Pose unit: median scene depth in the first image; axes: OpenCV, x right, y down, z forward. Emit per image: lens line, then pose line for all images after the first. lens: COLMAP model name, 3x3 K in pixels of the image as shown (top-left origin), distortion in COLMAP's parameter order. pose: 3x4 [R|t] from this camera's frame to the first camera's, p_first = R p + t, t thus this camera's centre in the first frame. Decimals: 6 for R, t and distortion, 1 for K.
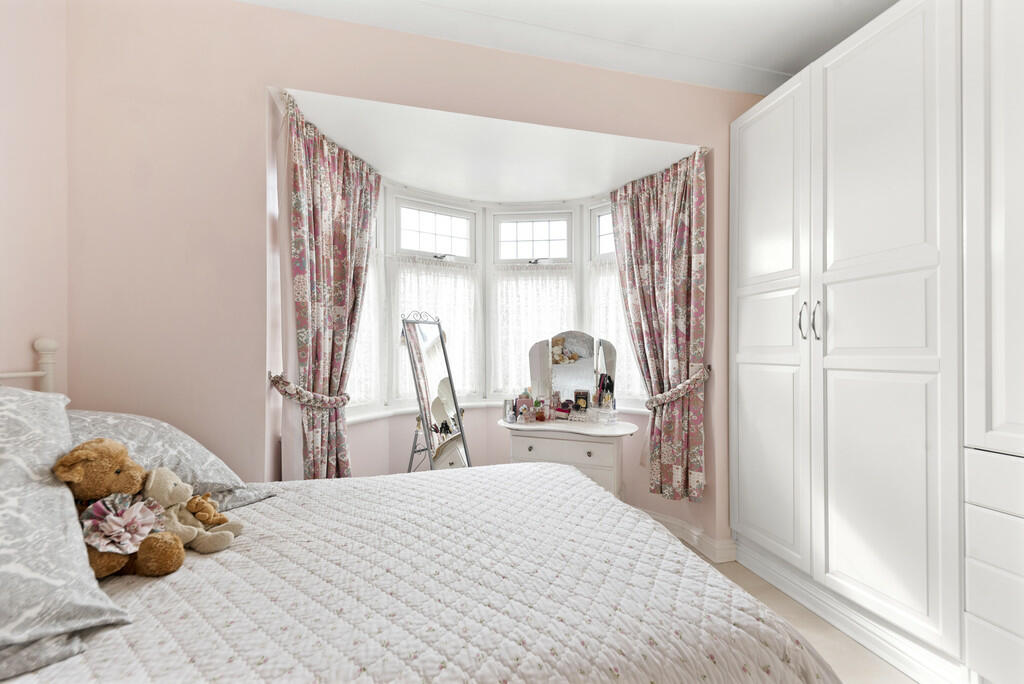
lens RADIAL K [[397.0, 0, 513.2], [0, 397.0, 345.3], [0, 0, 1]] dist [0.018534, -0.006662]
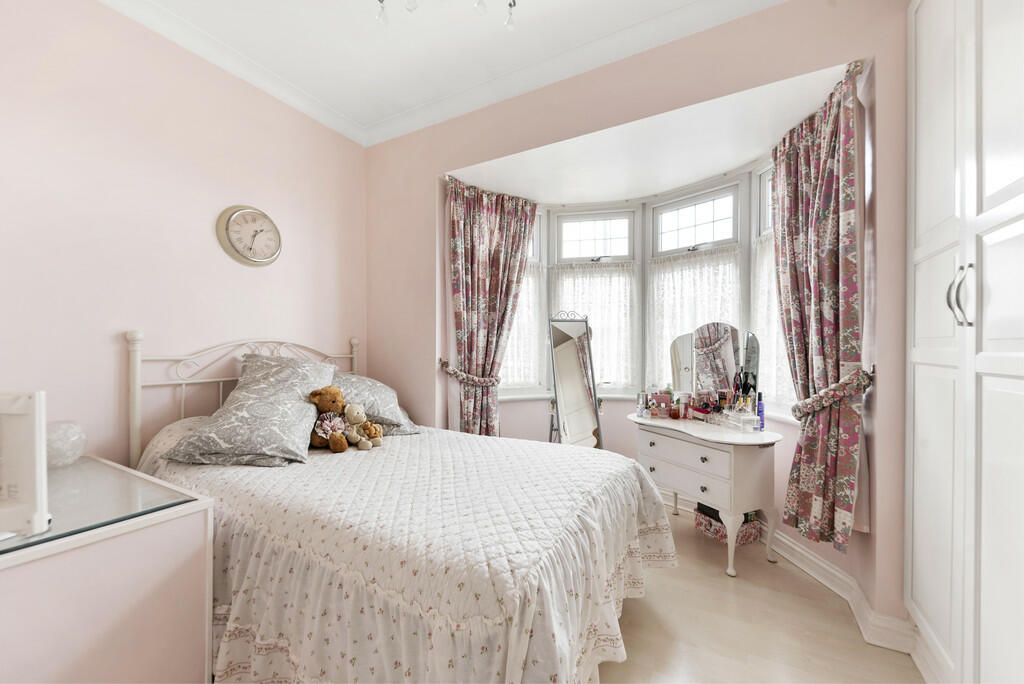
lens RADIAL K [[393.3, 0, 512.0], [0, 393.3, 342.0], [0, 0, 1]] dist [0.009446, 0.000036]
pose [[0.733418, -0.006011, -0.679751, 0.500139], [0.008393, 0.999965, 0.000212, 0.003734], [0.679726, -0.005860, 0.733443, 0.055154]]
